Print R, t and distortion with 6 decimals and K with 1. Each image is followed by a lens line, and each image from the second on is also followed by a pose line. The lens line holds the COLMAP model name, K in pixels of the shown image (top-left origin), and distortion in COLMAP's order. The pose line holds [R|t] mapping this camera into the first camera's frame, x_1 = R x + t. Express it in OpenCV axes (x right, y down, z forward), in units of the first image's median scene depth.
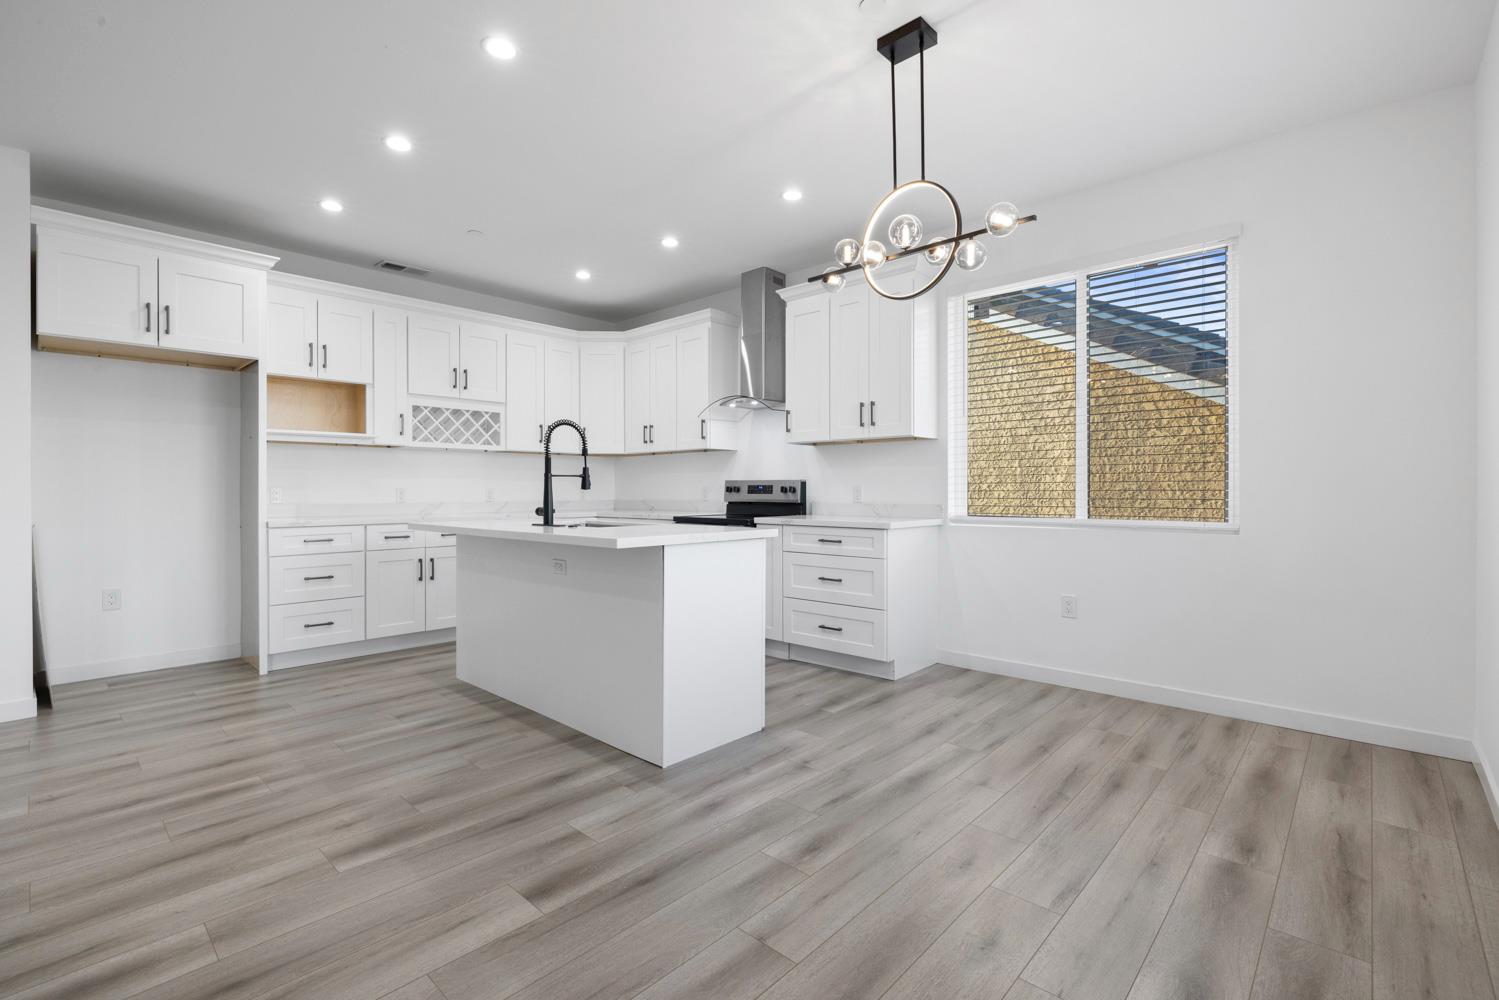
lens RADIAL K [[671.8, 0, 742.2], [0, 671.8, 498.6], [0, 0, 1]] dist [0.000973, 0.000077]
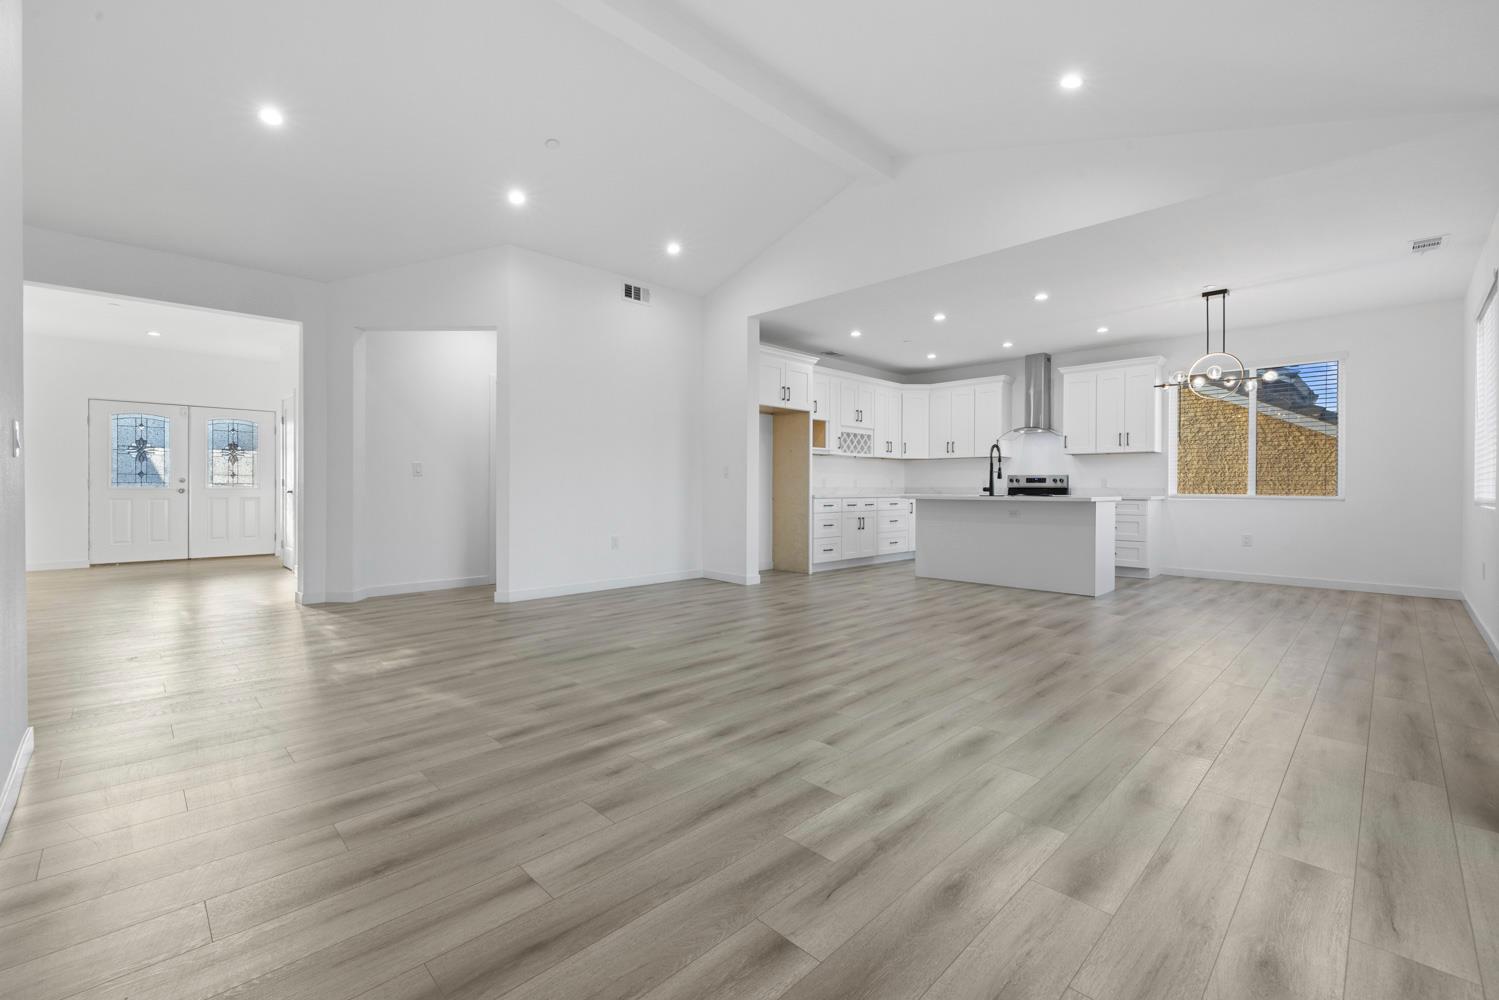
lens RADIAL K [[638.1, 0, 757.1], [0, 638.1, 489.9], [0, 0, 1]] dist [0.023971, 0.000088]
pose [[0.999708, 0.004922, -0.023642, -0.725041], [-0.005115, 0.999954, -0.008119, 0.031128], [0.023601, 0.008237, 0.999688, -0.739697]]
